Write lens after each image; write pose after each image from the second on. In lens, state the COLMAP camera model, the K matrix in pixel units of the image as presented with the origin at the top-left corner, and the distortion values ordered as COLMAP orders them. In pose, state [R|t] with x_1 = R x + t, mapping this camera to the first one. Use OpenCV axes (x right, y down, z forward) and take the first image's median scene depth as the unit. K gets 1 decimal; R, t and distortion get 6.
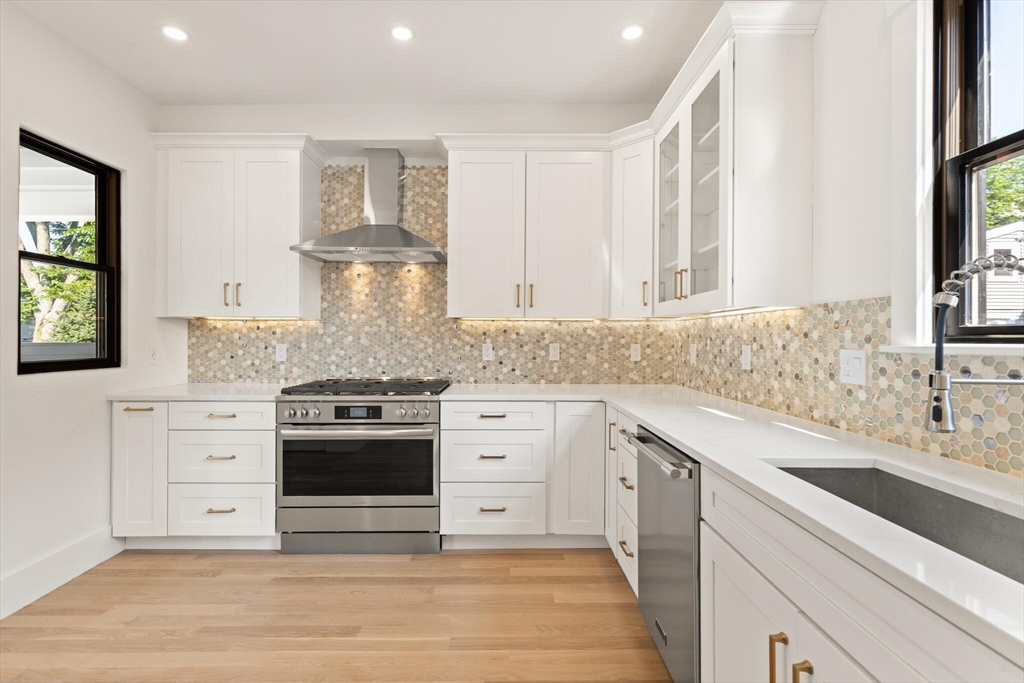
lens RADIAL K [[469.1, 0, 502.2], [0, 469.1, 337.5], [0, 0, 1]] dist [0.007647, -0.002543]
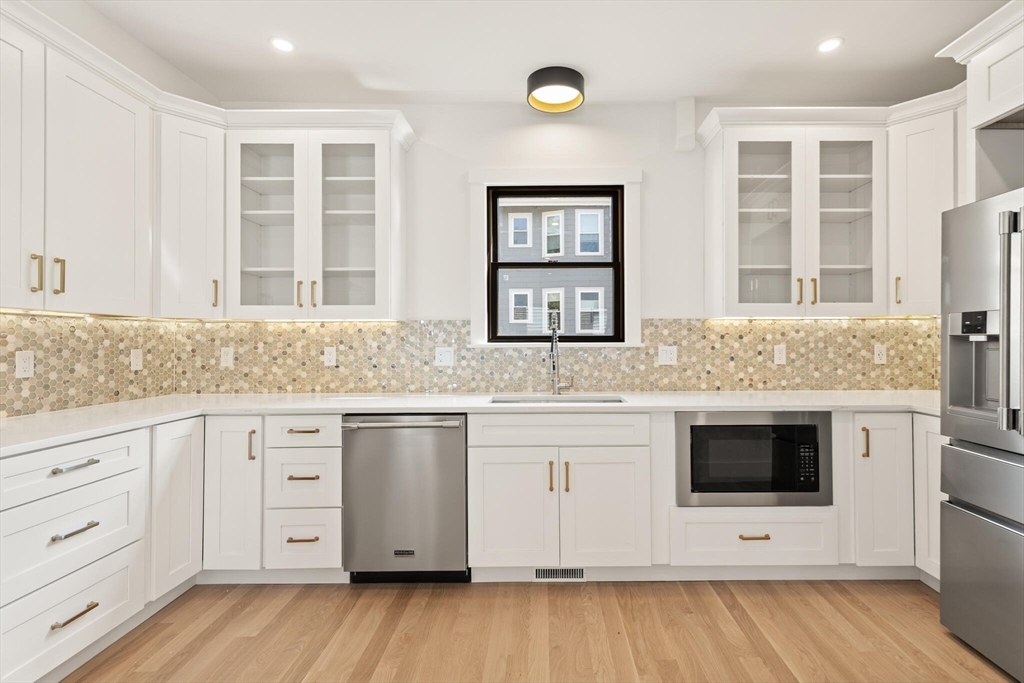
lens RADIAL K [[469.1, 0, 548.0], [0, 469.1, 343.0], [0, 0, 1]] dist [0.007647, -0.002543]
pose [[-0.020055, -0.005853, 0.999782, -0.652447], [0.001393, 0.999982, 0.005882, -0.000300], [-0.999798, 0.001511, -0.020046, 0.376274]]
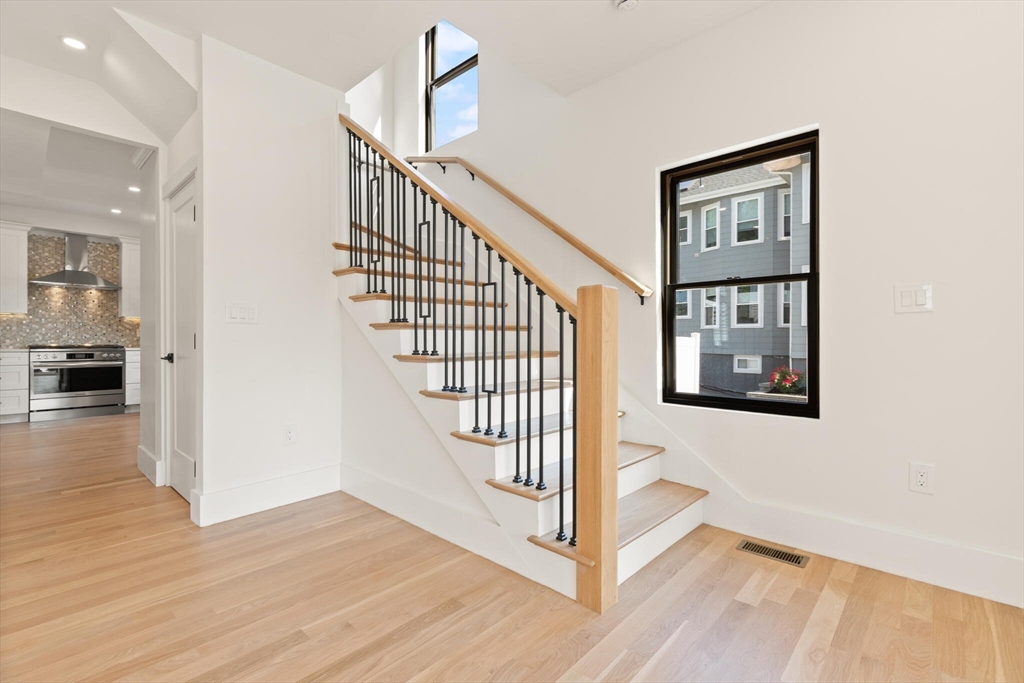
lens RADIAL K [[469.1, 0, 518.9], [0, 469.1, 343.7], [0, 0, 1]] dist [0.007647, -0.002543]
pose [[0.672672, -0.001473, 0.739939, -0.571848], [-0.006826, 0.999943, 0.008196, 0.063183], [-0.739909, -0.010564, 0.672624, -2.187402]]
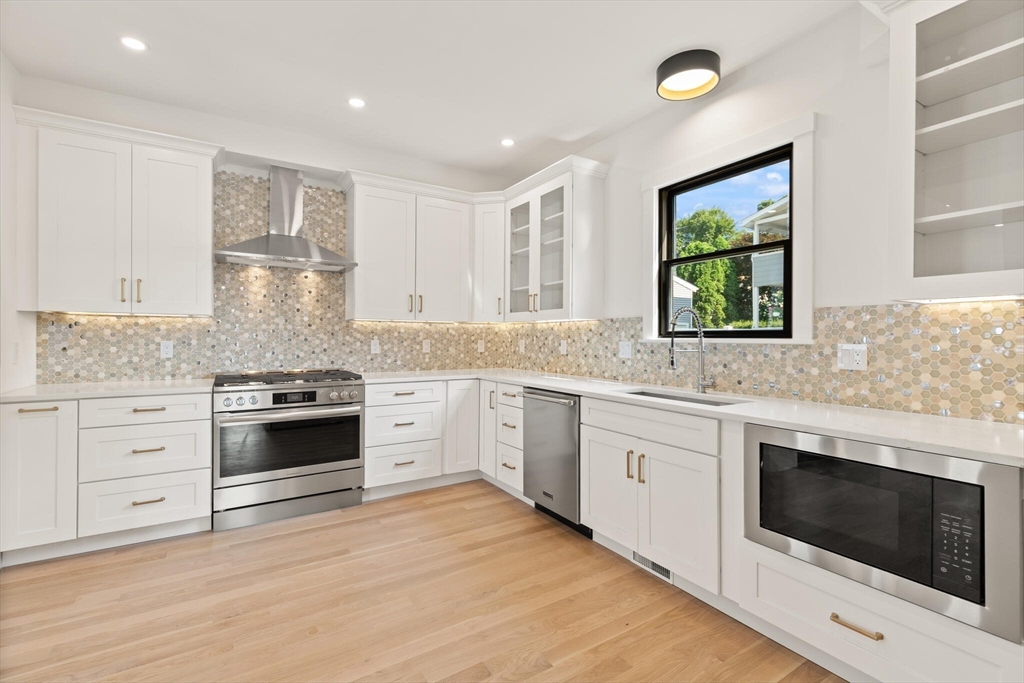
lens RADIAL K [[469.1, 0, 509.2], [0, 469.1, 338.0], [0, 0, 1]] dist [0.007647, -0.002543]
pose [[0.848950, 0.000641, 0.528473, -0.472389], [-0.003298, 0.999986, 0.004085, 0.002271], [-0.528463, -0.005211, 0.848940, -0.294761]]
